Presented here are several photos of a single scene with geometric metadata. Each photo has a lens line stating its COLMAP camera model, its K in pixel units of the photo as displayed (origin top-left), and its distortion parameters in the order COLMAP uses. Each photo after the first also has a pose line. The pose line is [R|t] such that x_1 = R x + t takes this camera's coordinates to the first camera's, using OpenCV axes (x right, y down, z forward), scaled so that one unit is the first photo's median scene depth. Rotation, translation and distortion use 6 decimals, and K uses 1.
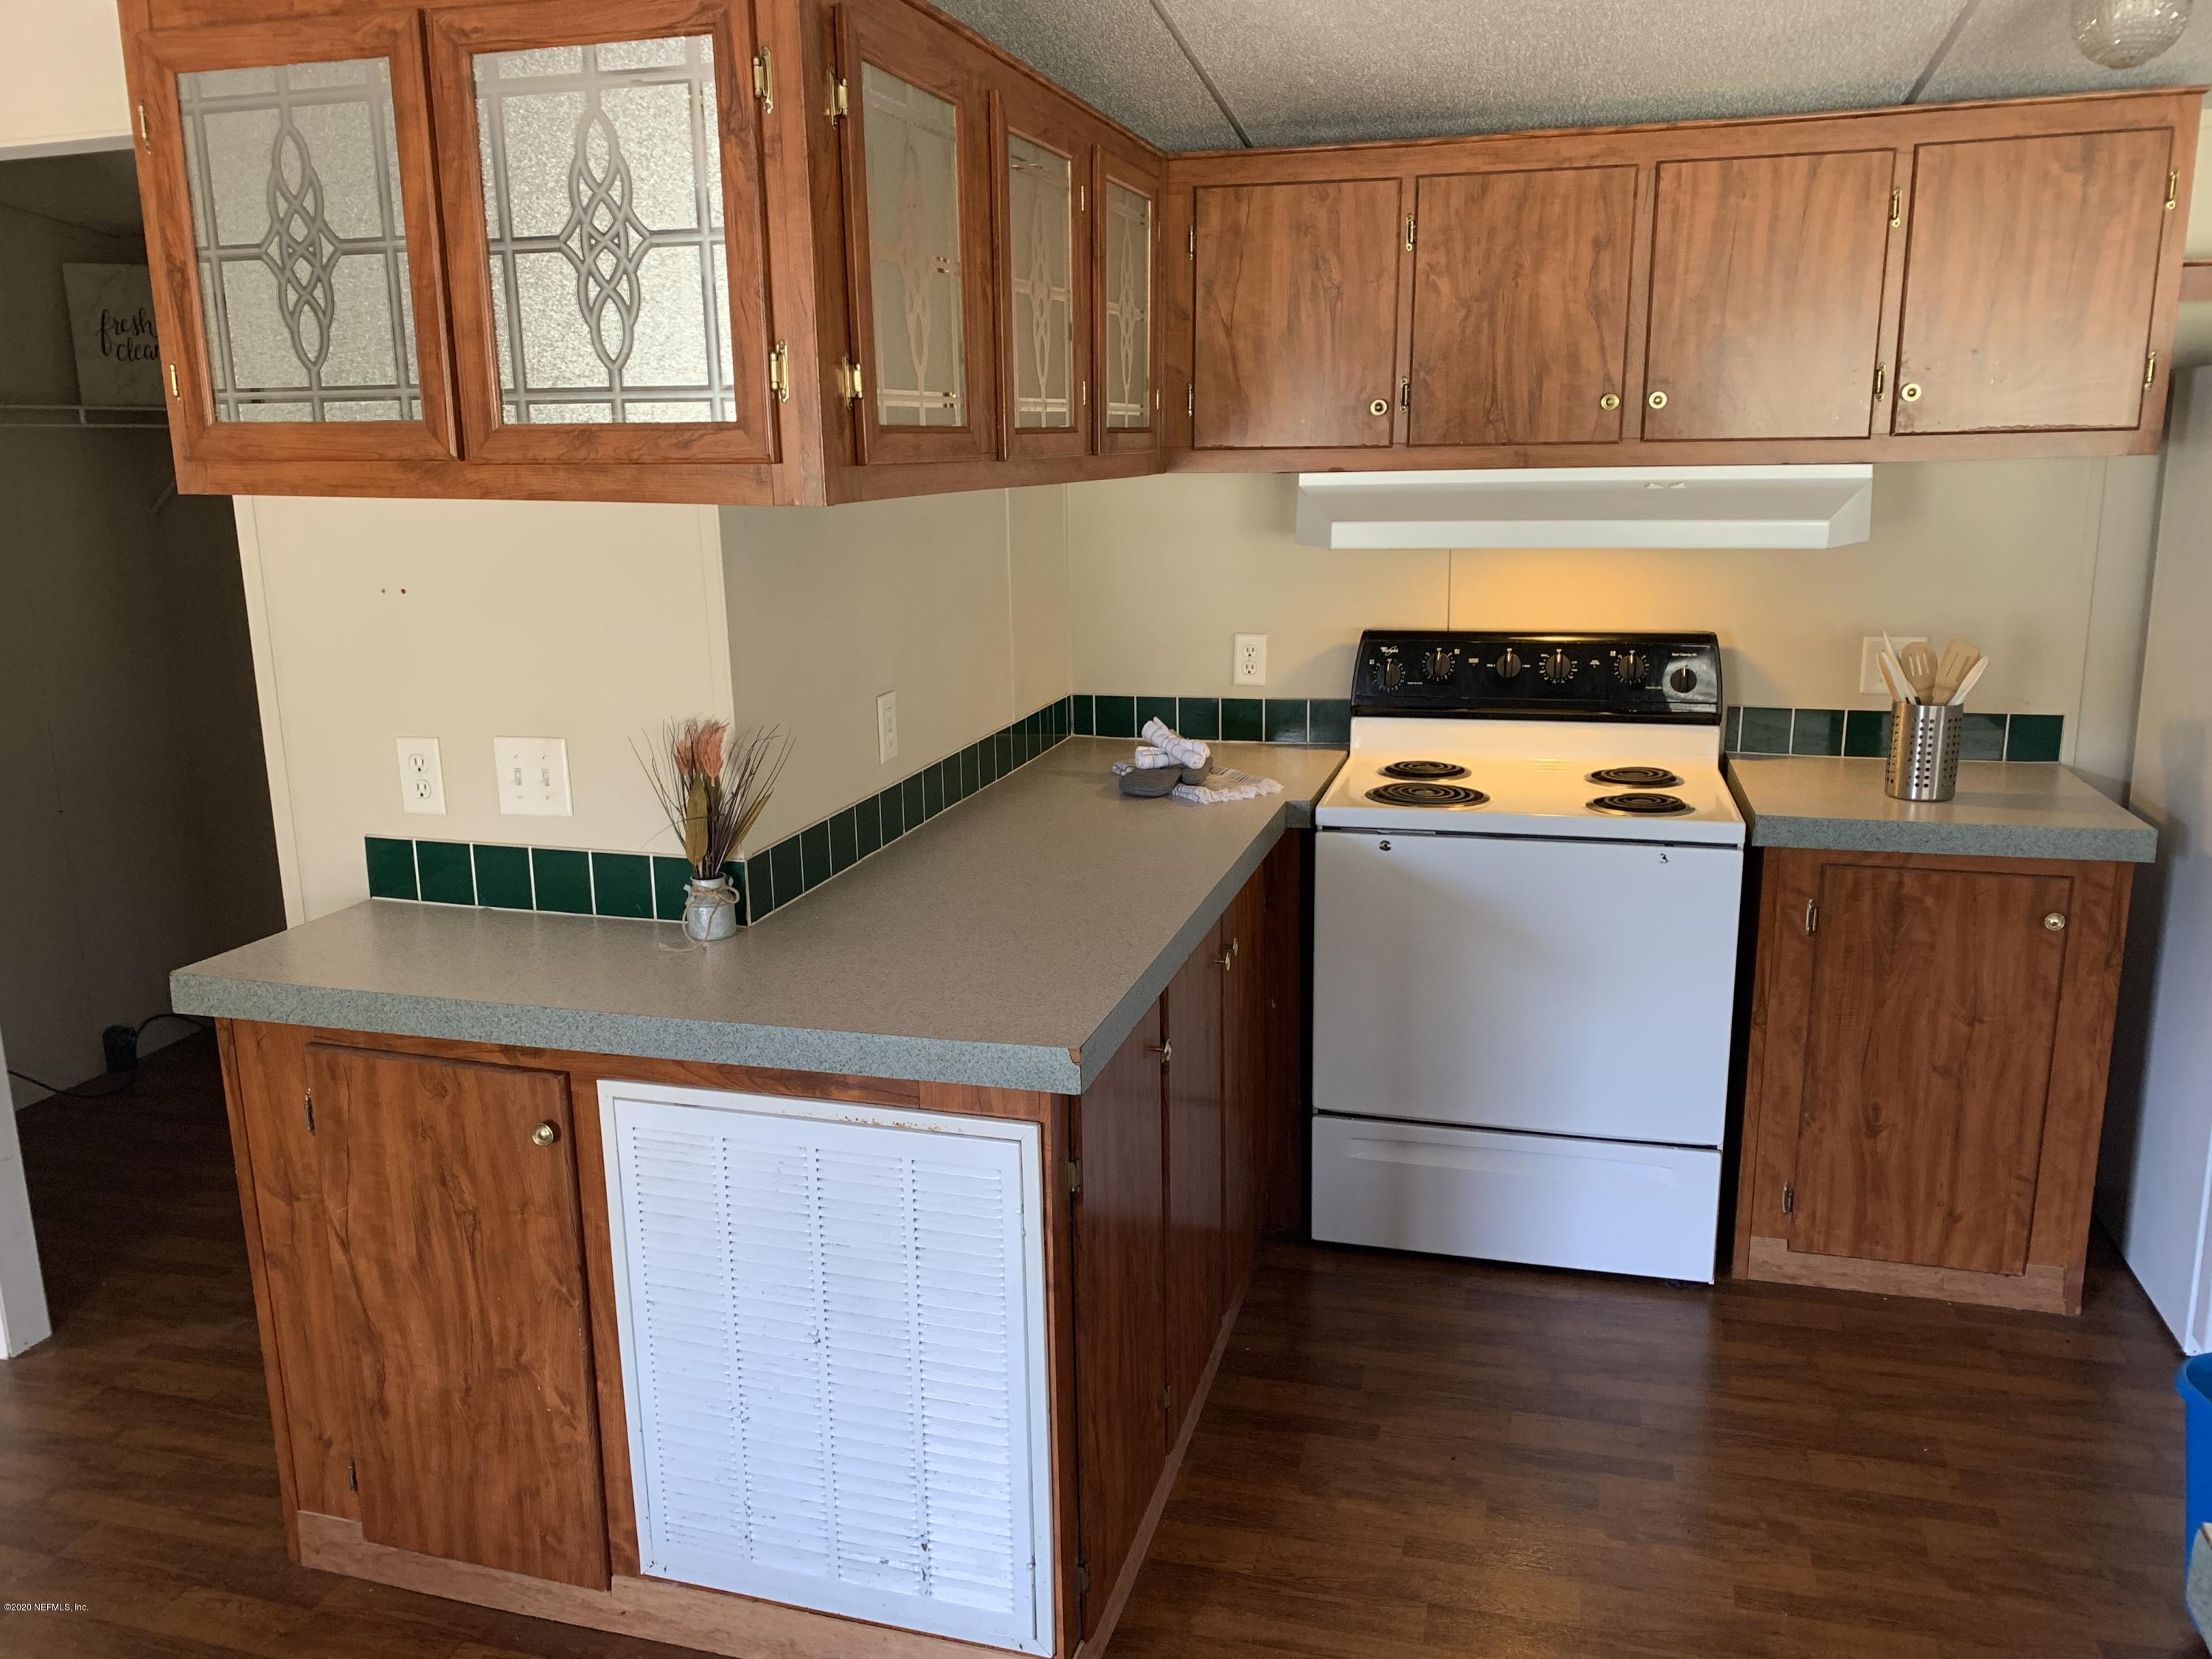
lens RADIAL K [[1705.3, 0, 1106.0], [0, 1705.3, 829.5], [0, 0, 1]] dist [0.090974, -0.001048]
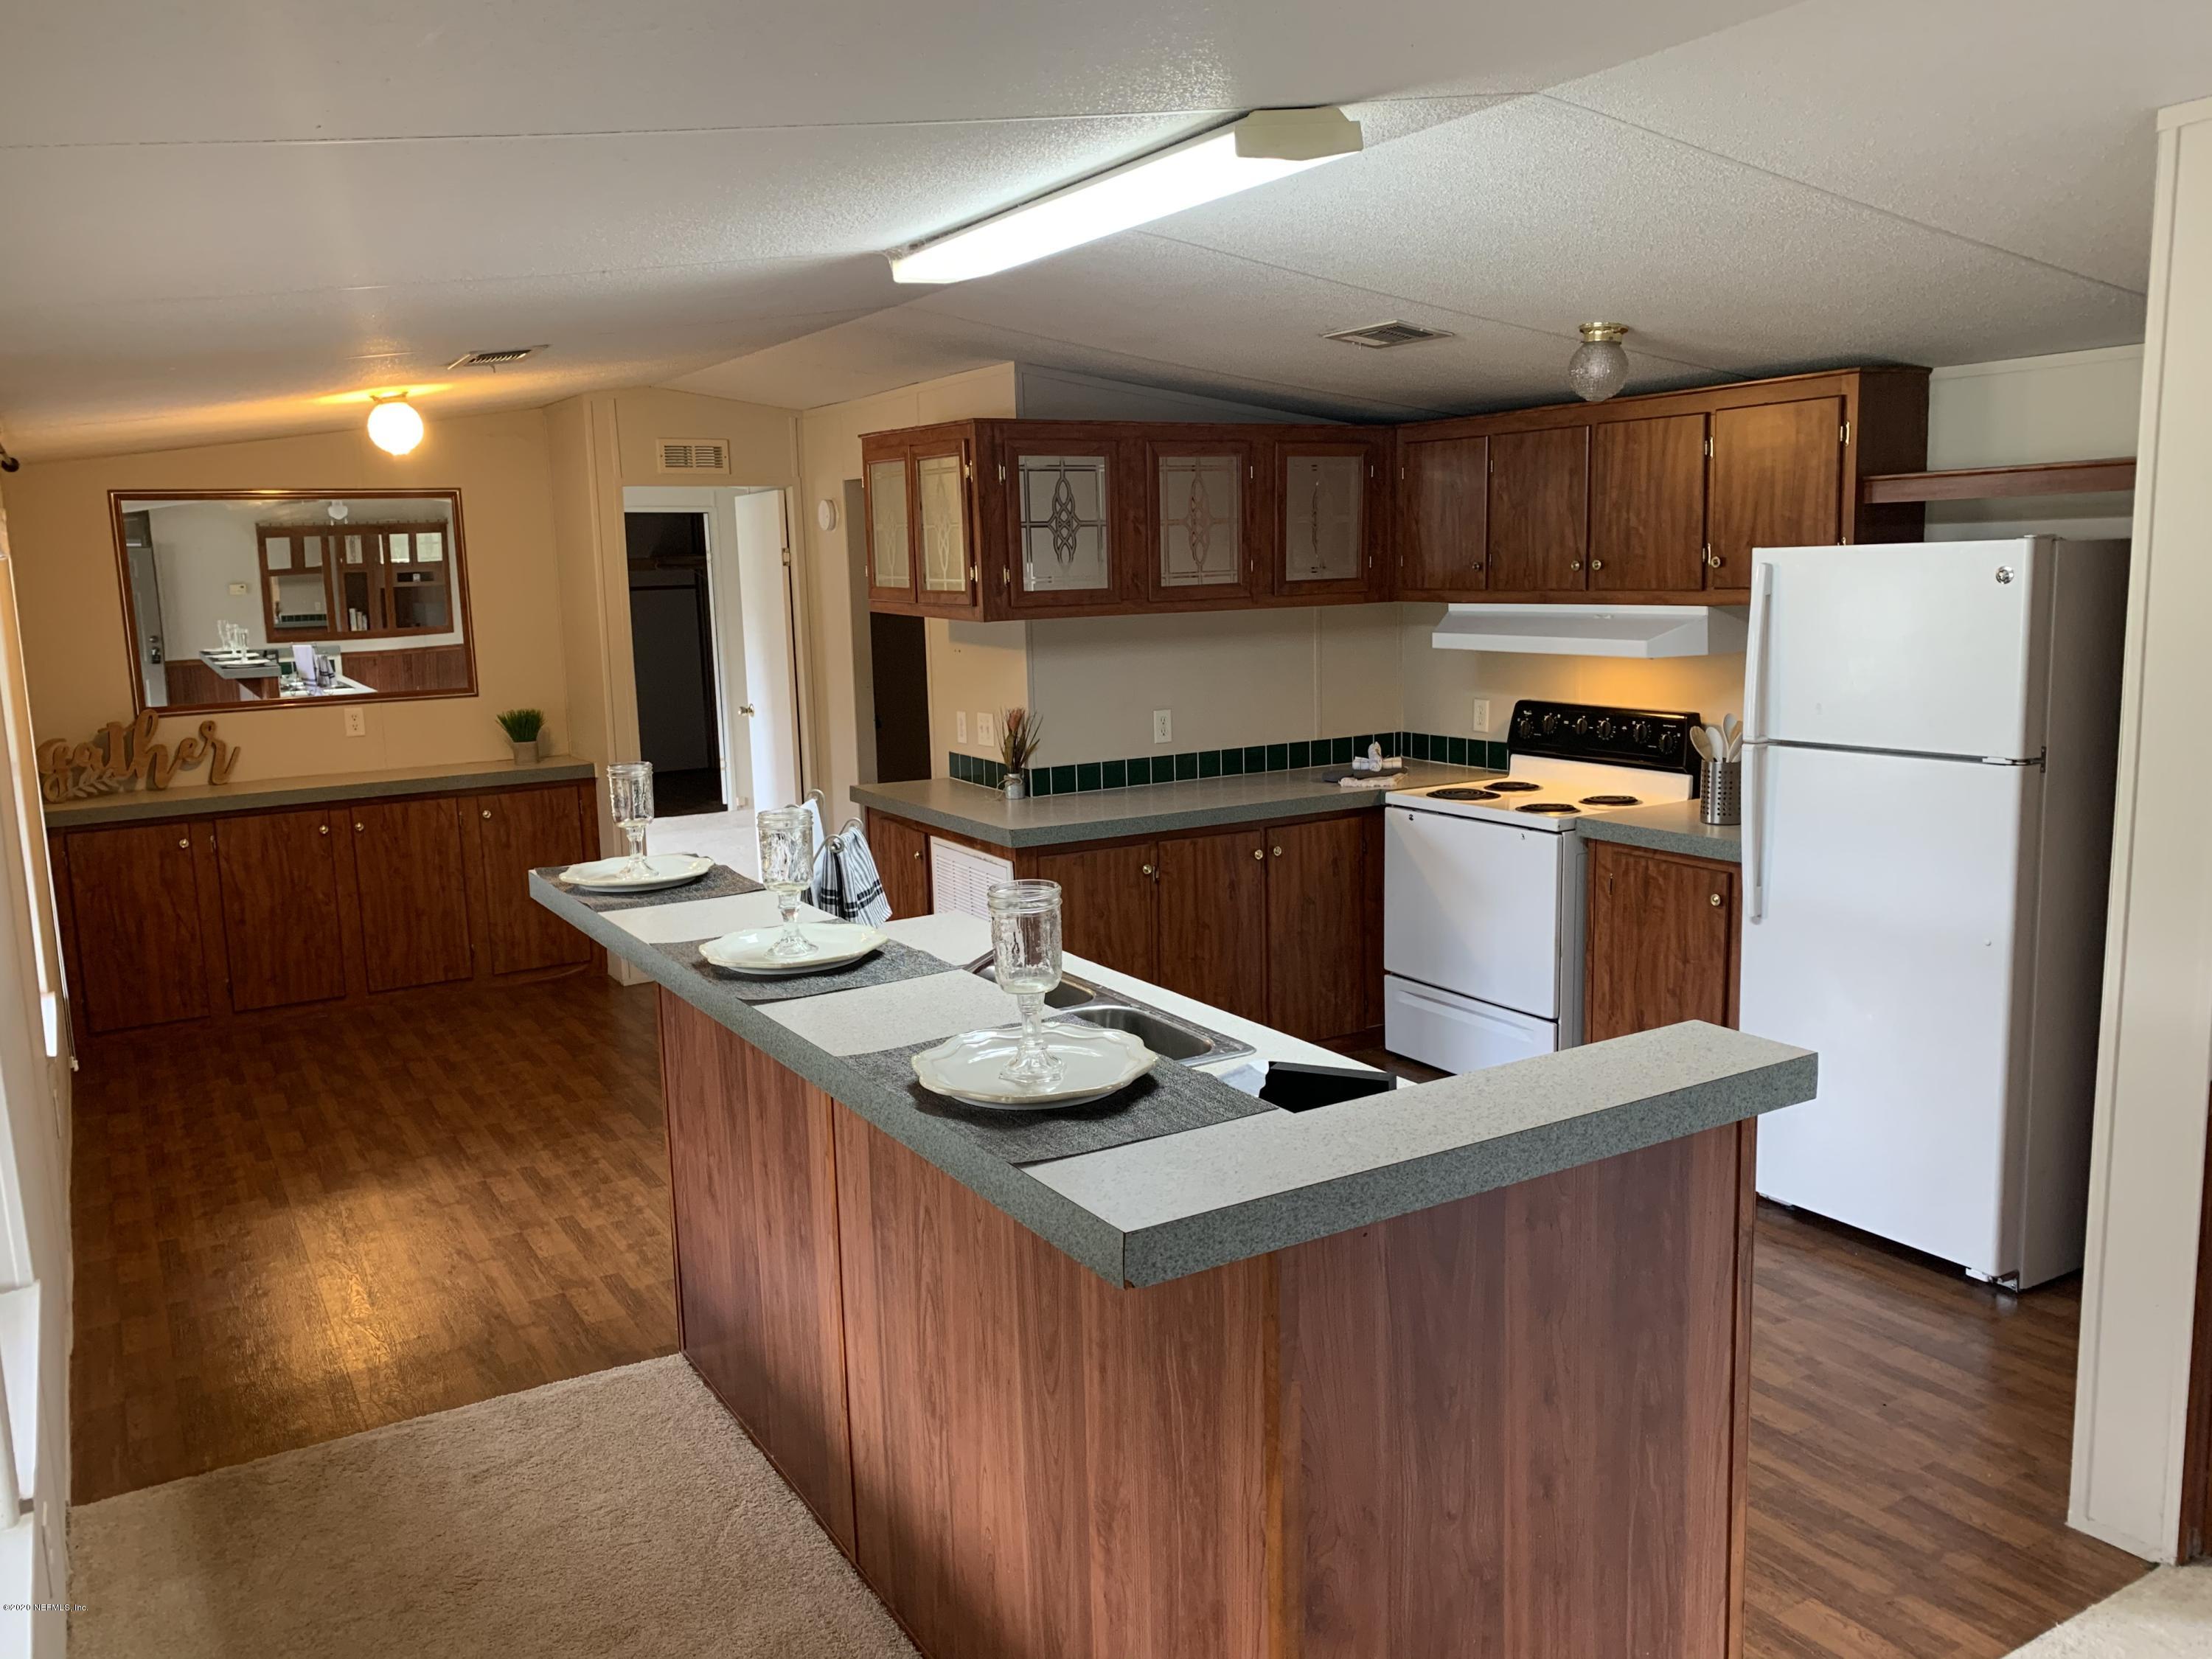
lens RADIAL K [[1694.0, 0, 1106.0], [0, 1694.0, 829.5], [0, 0, 1]] dist [0.271949, -0.000041]
pose [[0.726415, 0.109410, -0.678492, 1.150385], [-0.143778, 0.989594, 0.005643, 0.057507], [0.672049, 0.093453, 0.734586, -0.504815]]
